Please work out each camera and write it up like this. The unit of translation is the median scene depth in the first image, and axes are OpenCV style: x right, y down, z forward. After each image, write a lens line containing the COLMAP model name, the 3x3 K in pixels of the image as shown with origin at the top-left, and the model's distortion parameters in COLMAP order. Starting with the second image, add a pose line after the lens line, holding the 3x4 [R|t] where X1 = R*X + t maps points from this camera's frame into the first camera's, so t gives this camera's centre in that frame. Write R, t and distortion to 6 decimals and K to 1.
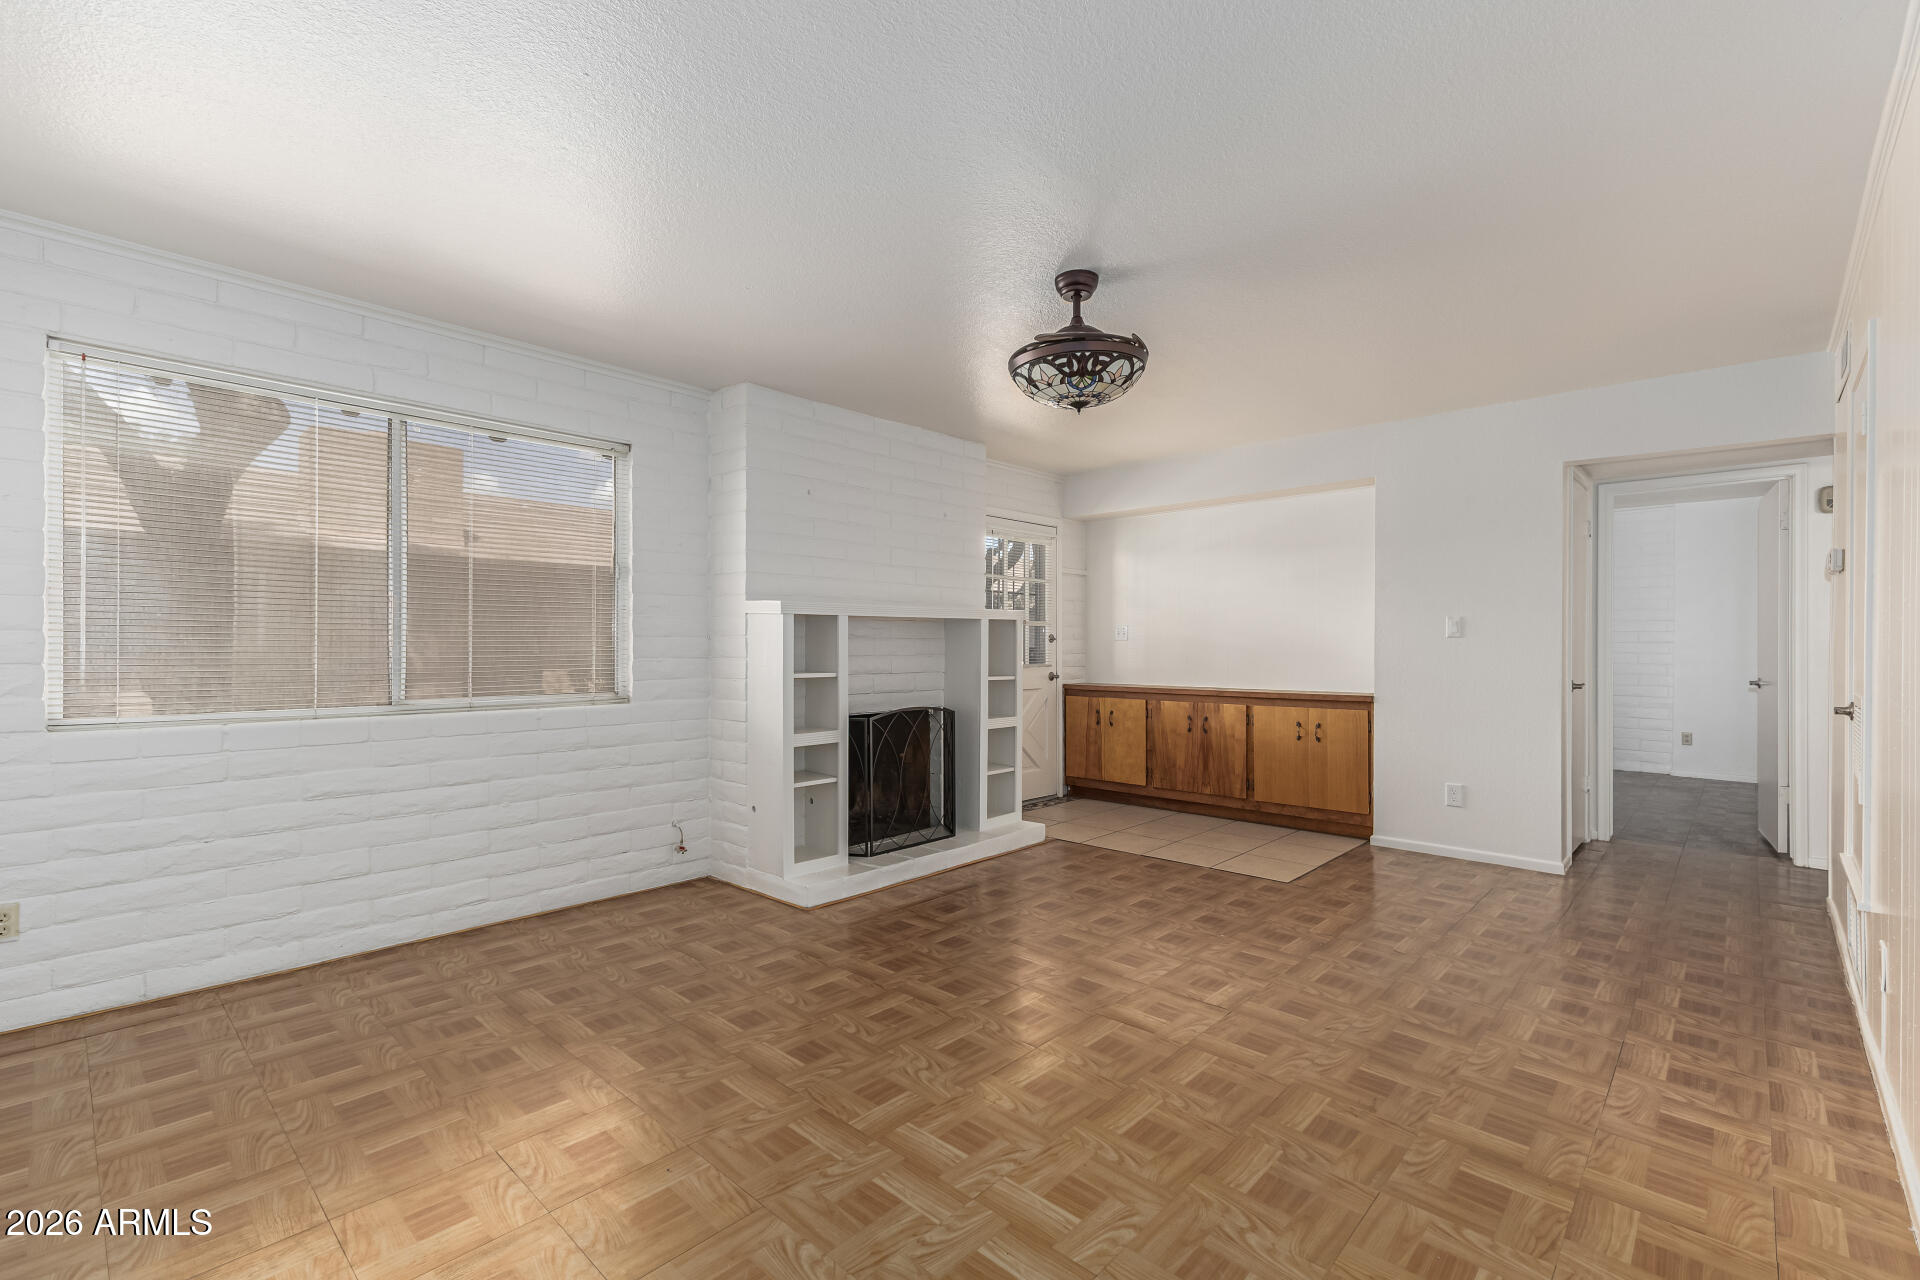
lens RADIAL K [[835.2, 0, 972.7], [0, 835.2, 645.2], [0, 0, 1]] dist [0.010279, -0.002395]
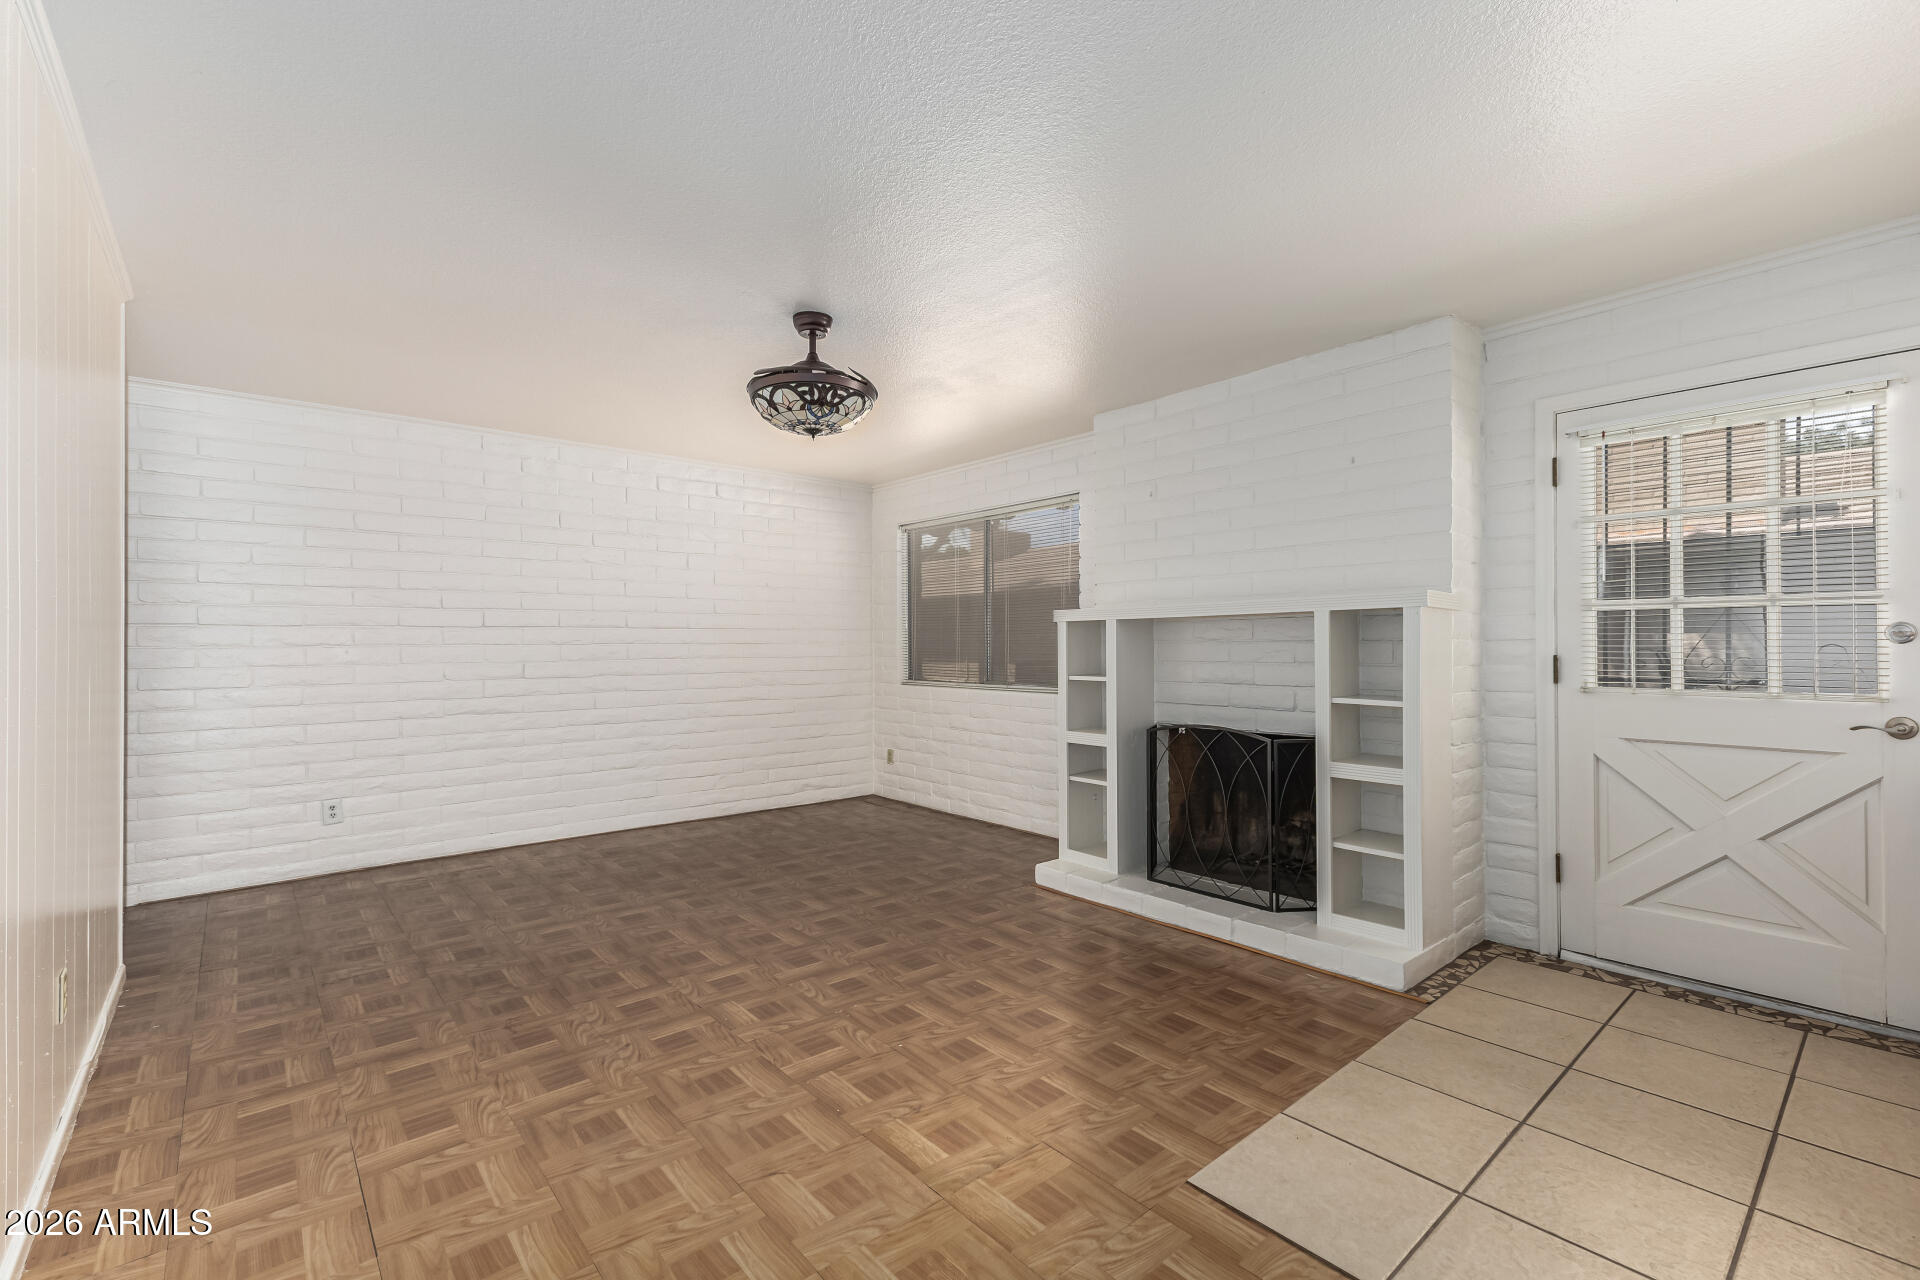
lens RADIAL K [[835.2, 0, 966.7], [0, 835.2, 636.3], [0, 0, 1]] dist [0.010279, -0.002395]
pose [[-0.114965, -0.014223, -0.993268, 0.850711], [0.002005, 0.999892, -0.014550, -0.001793], [0.993368, -0.003664, -0.114924, 0.945694]]
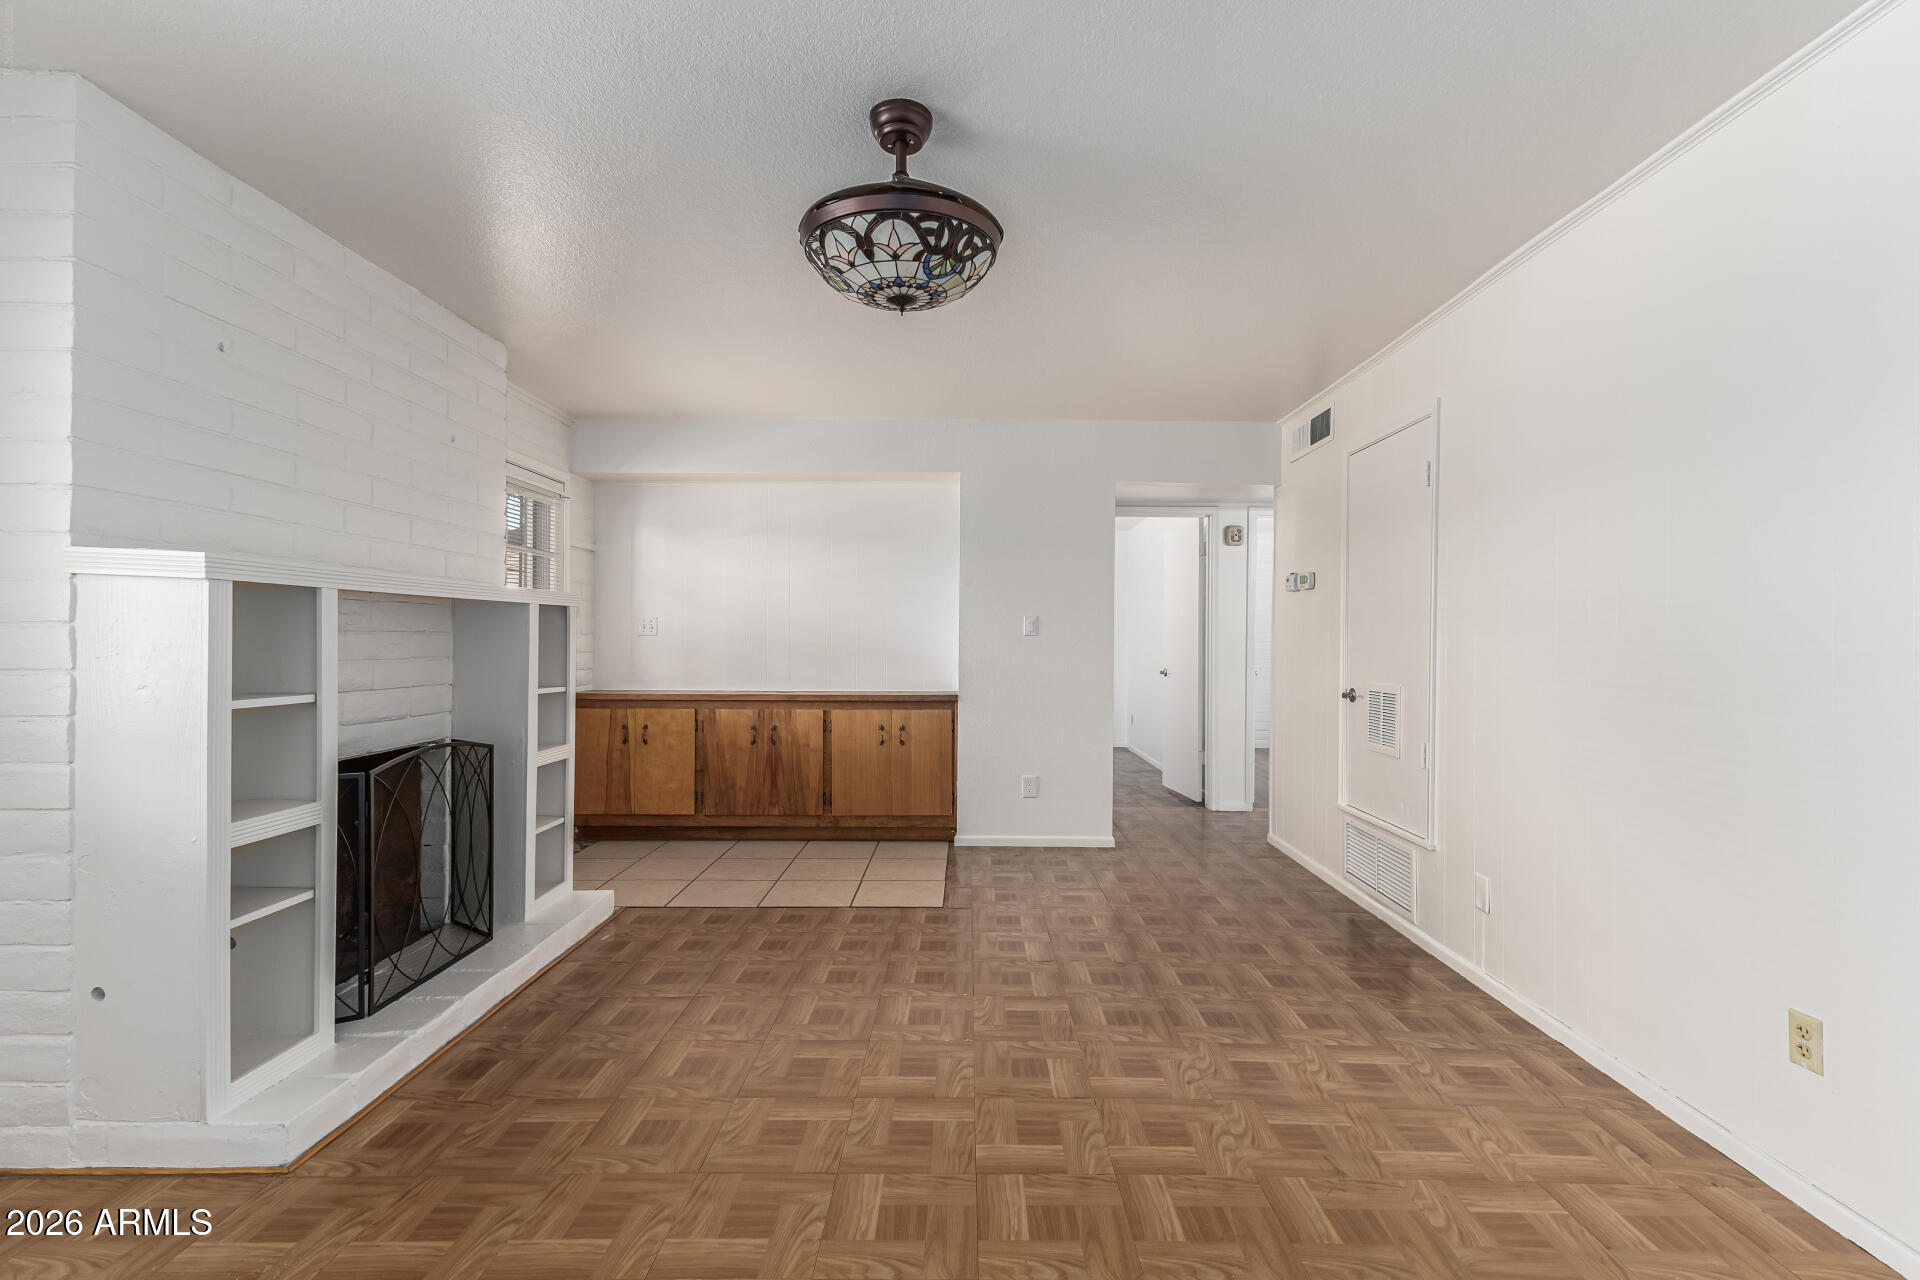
lens RADIAL K [[835.2, 0, 965.2], [0, 835.2, 640.7], [0, 0, 1]] dist [0.010279, -0.002395]
pose [[0.740438, 0.003746, 0.672114, -0.215527], [-0.004596, 0.999989, -0.000511, -0.003111], [-0.672109, -0.002711, 0.740447, 0.318874]]
